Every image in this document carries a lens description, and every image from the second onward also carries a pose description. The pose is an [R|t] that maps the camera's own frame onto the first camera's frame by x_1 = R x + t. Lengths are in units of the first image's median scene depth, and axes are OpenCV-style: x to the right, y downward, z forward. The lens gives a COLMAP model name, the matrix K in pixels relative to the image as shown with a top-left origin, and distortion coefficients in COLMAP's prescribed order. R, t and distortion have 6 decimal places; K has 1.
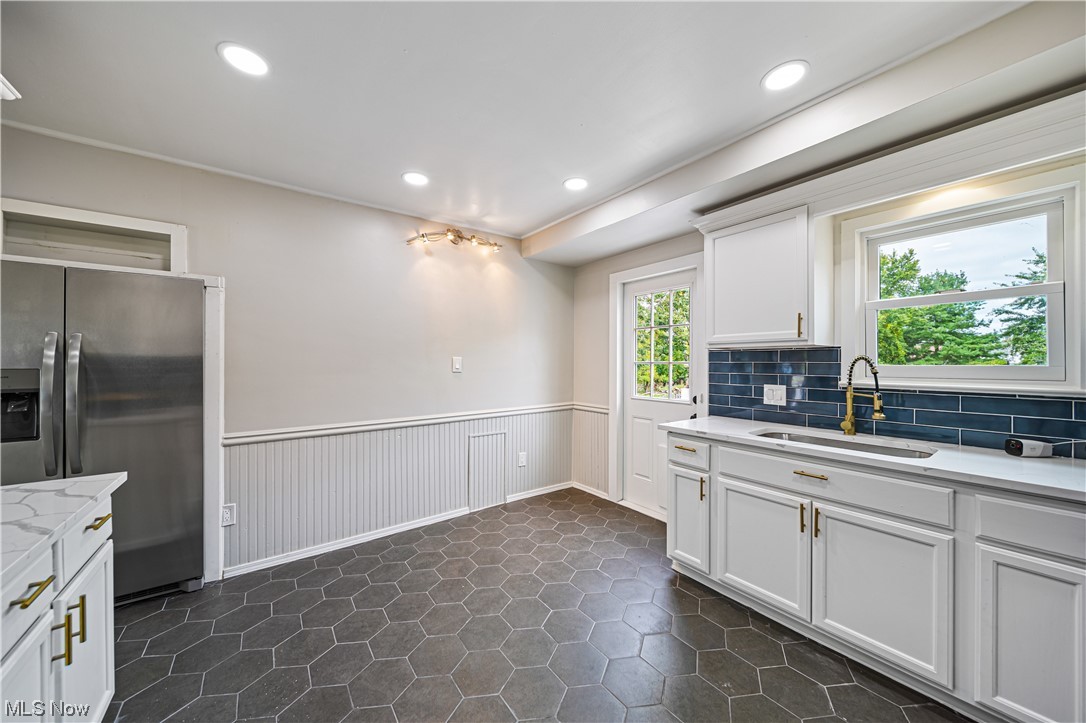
lens RADIAL K [[379.2, 0, 535.3], [0, 379.2, 360.0], [0, 0, 1]] dist [-0.000399, -0.001271]
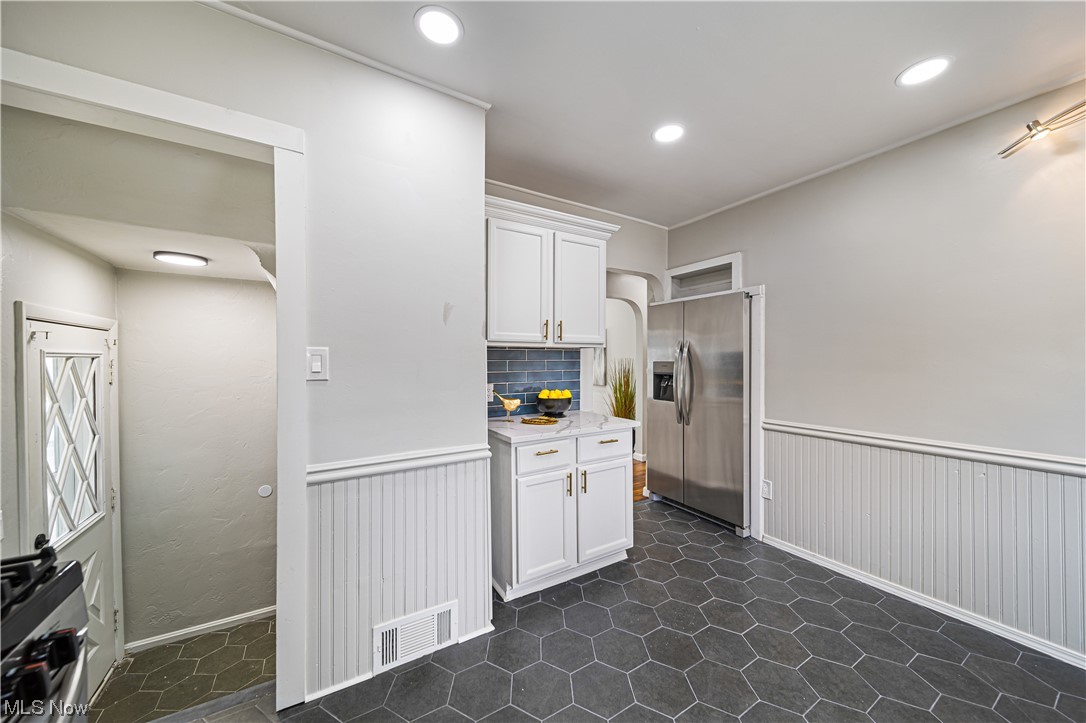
lens RADIAL K [[379.2, 0, 549.1], [0, 379.2, 360.4], [0, 0, 1]] dist [-0.000399, -0.001271]
pose [[-0.073158, 0.003020, -0.997316, 0.393801], [0.009408, 0.999953, 0.002338, 0.005902], [0.997276, -0.009212, -0.073183, 0.426877]]
